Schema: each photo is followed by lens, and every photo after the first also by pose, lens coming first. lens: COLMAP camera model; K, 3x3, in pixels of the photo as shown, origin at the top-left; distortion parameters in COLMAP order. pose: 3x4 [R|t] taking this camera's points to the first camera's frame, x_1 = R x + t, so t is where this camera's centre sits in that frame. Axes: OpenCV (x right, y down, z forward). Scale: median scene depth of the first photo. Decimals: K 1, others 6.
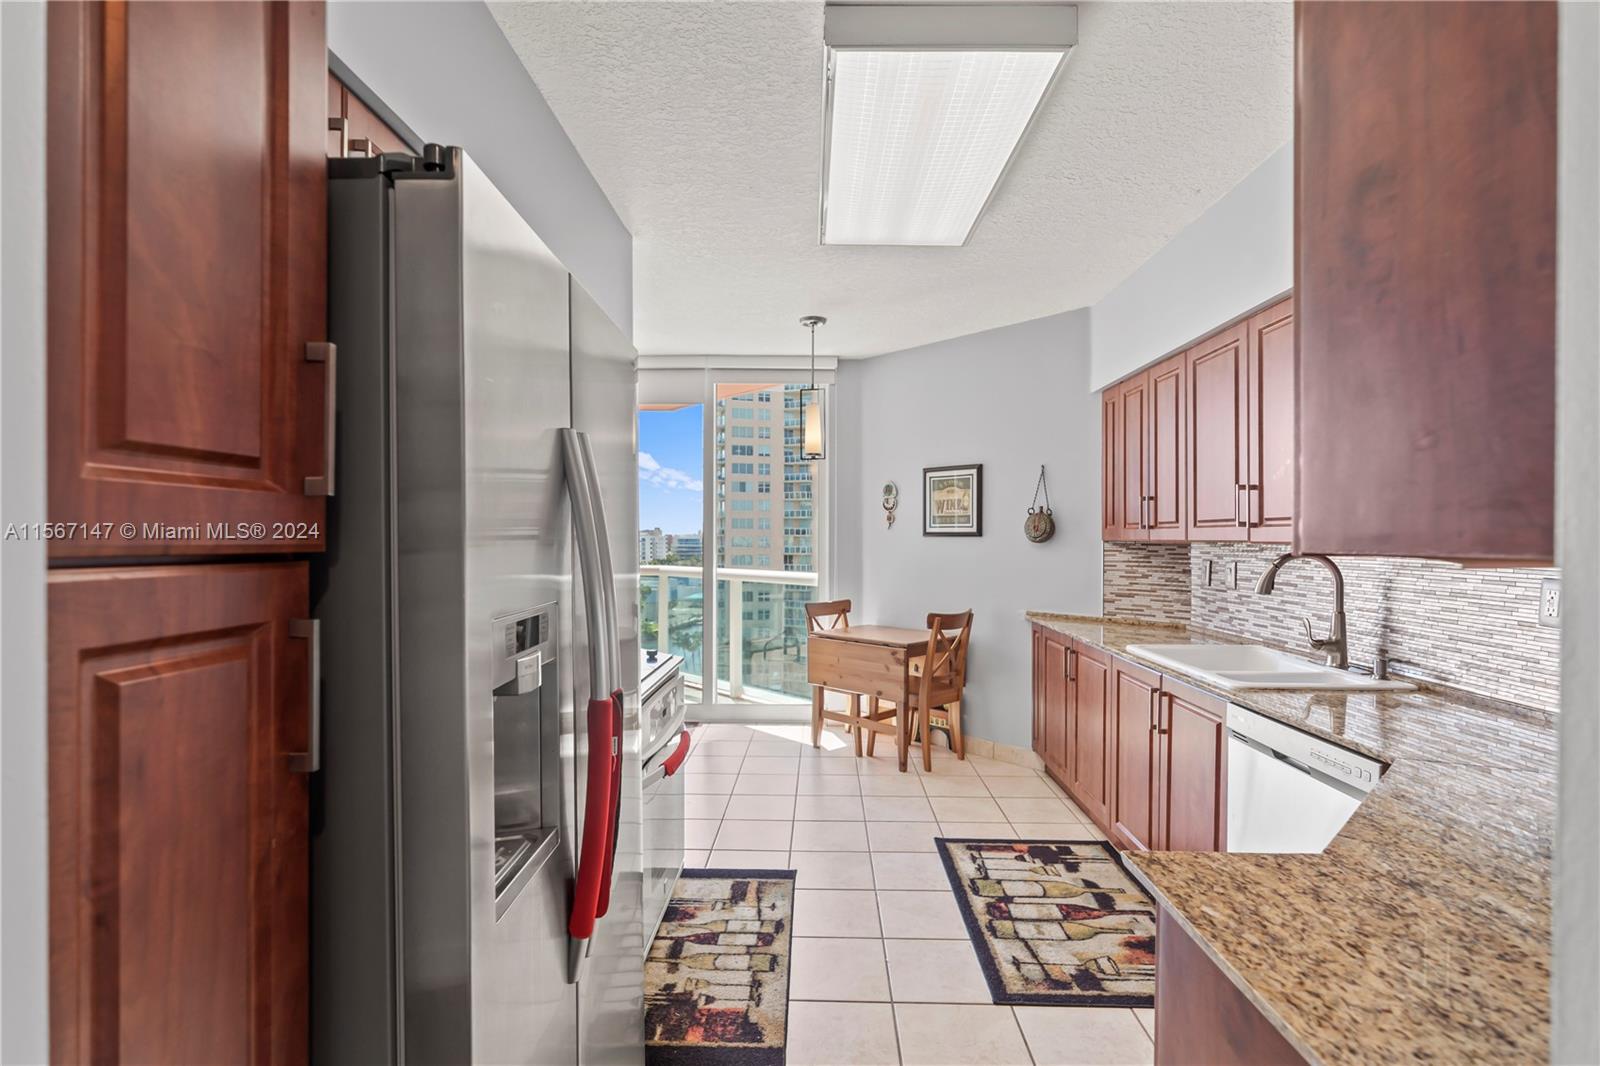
lens RADIAL K [[711.9, 0, 802.2], [0, 711.9, 539.1], [0, 0, 1]] dist [-0.004343, 0.001772]
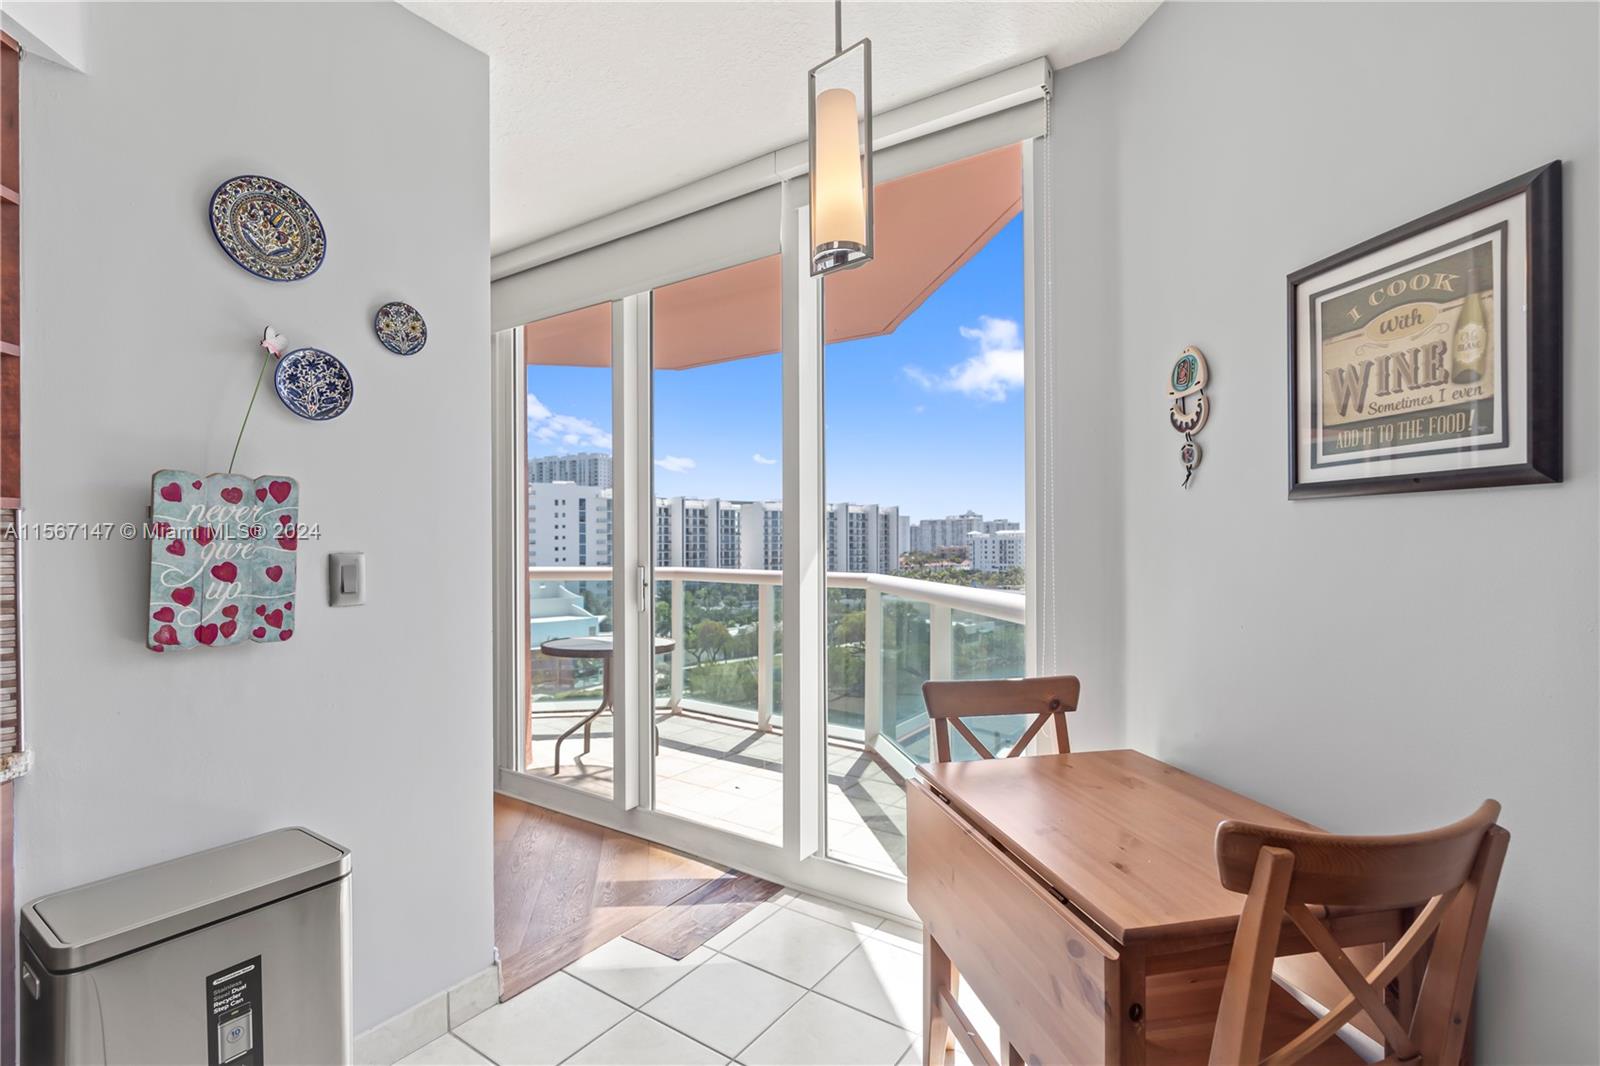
lens RADIAL K [[711.9, 0, 815.2], [0, 711.9, 538.2], [0, 0, 1]] dist [-0.004343, 0.001772]
pose [[0.838197, -0.006726, -0.545327, 0.166831], [0.002759, 0.999963, -0.008093, 0.014490], [0.545361, 0.005279, 0.838184, 0.644149]]
